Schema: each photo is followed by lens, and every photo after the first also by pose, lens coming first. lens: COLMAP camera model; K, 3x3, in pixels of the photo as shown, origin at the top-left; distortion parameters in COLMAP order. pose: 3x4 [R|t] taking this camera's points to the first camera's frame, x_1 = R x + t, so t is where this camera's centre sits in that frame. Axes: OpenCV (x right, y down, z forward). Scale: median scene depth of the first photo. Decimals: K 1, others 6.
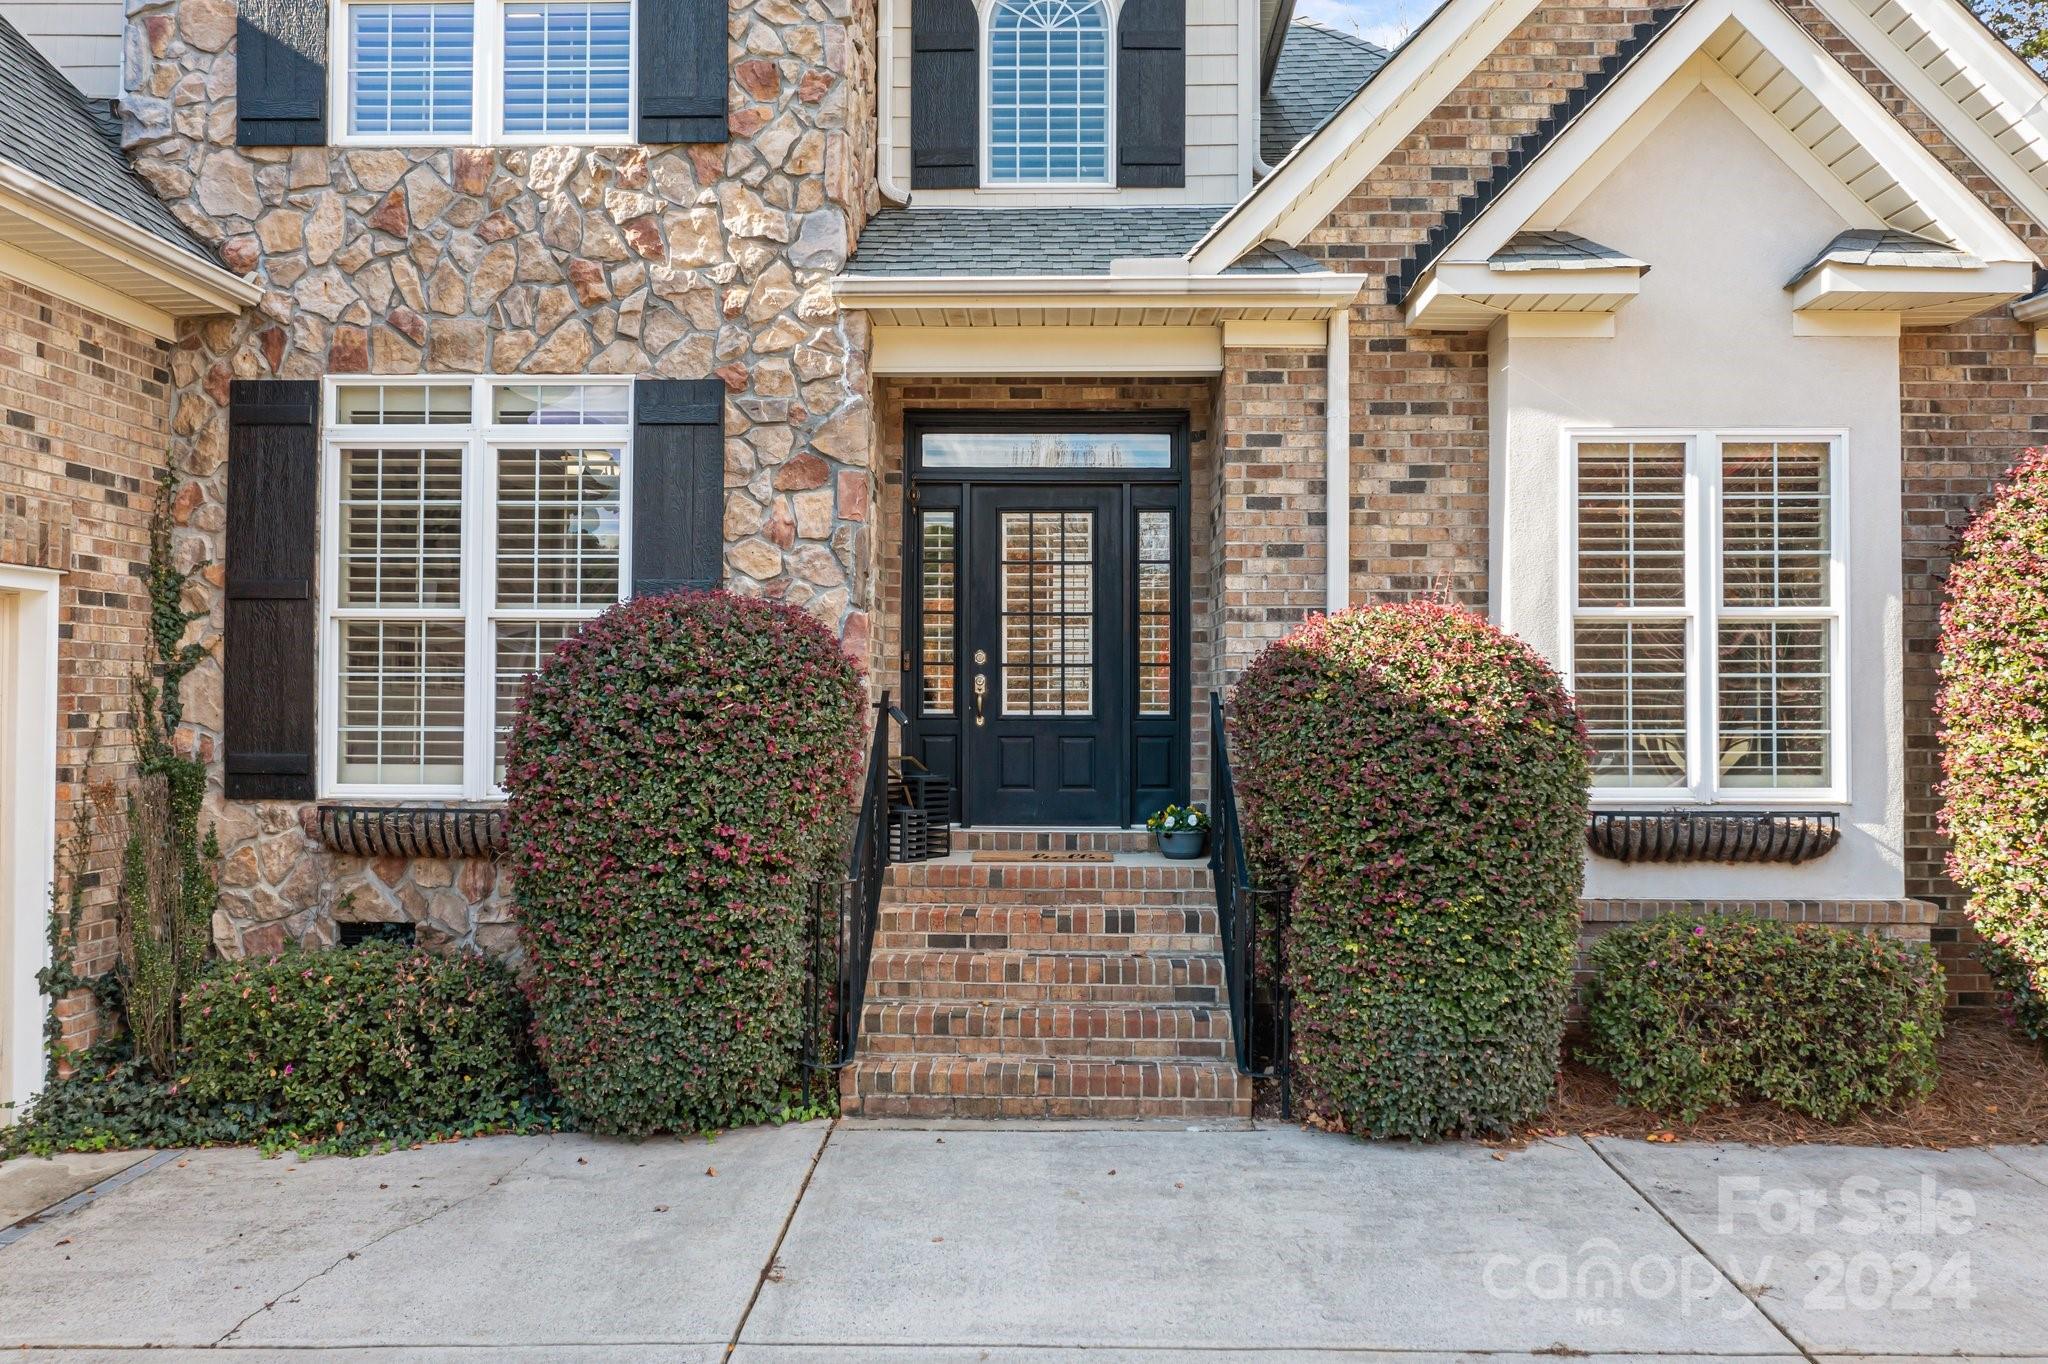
lens RADIAL K [[1610.9, 0, 1023.0], [0, 1610.9, 678.6], [0, 0, 1]] dist [-0.010431, 0.000462]
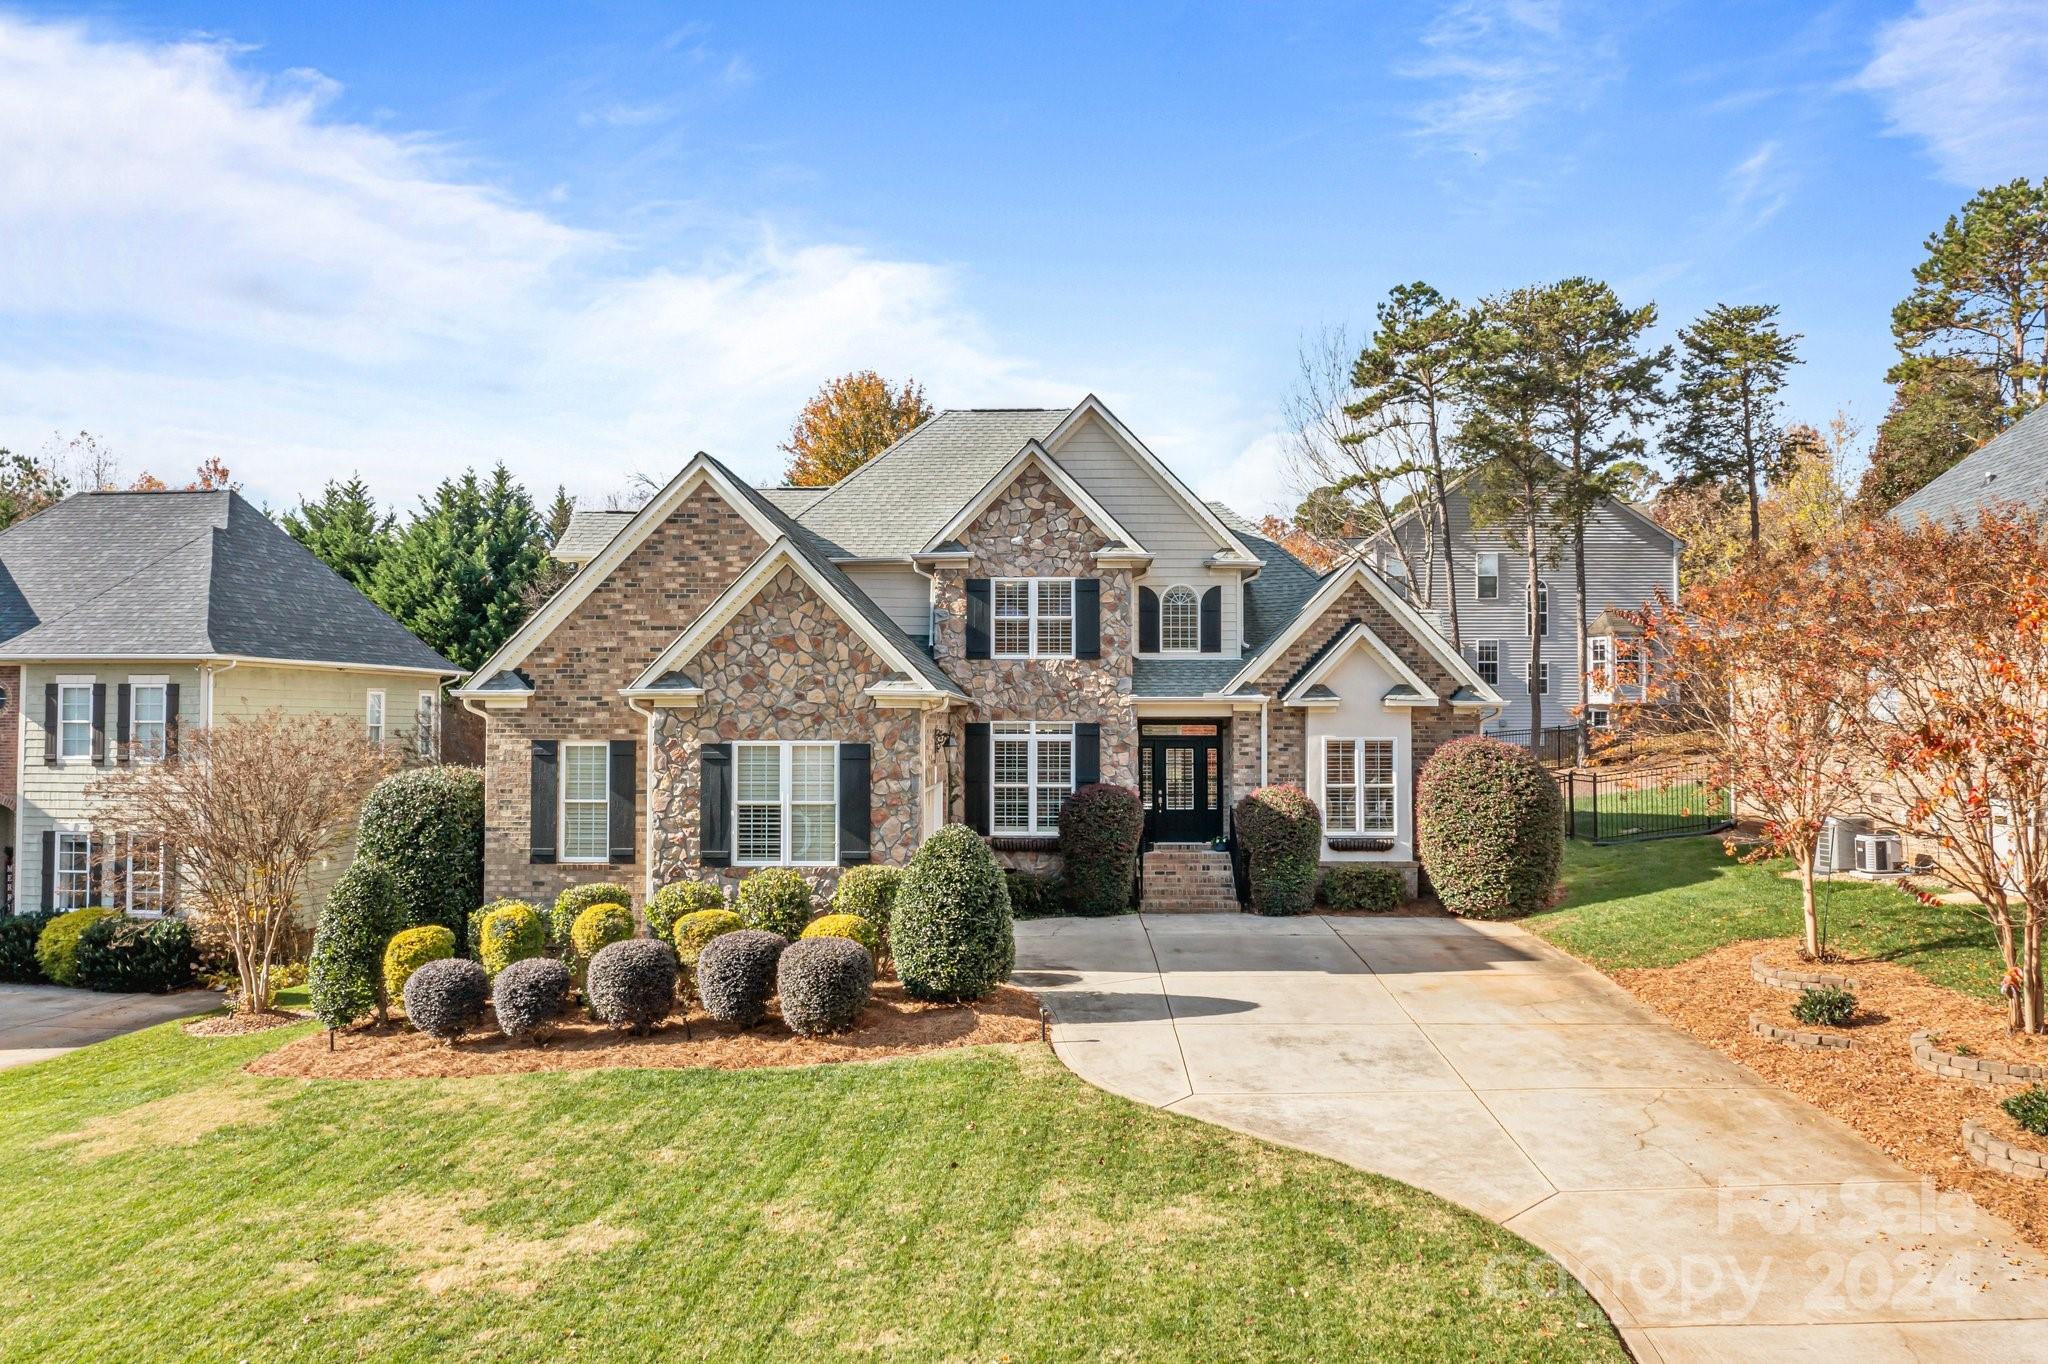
lens RADIAL K [[1610.9, 0, 1023.3], [0, 1610.9, 684.0], [0, 0, 1]] dist [-0.010431, 0.000462]
pose [[0.999993, -0.003394, 0.001731, -0.365601], [0.003394, 0.999994, 0.000112, -0.275049], [-0.001731, -0.000107, 0.999998, -2.717029]]
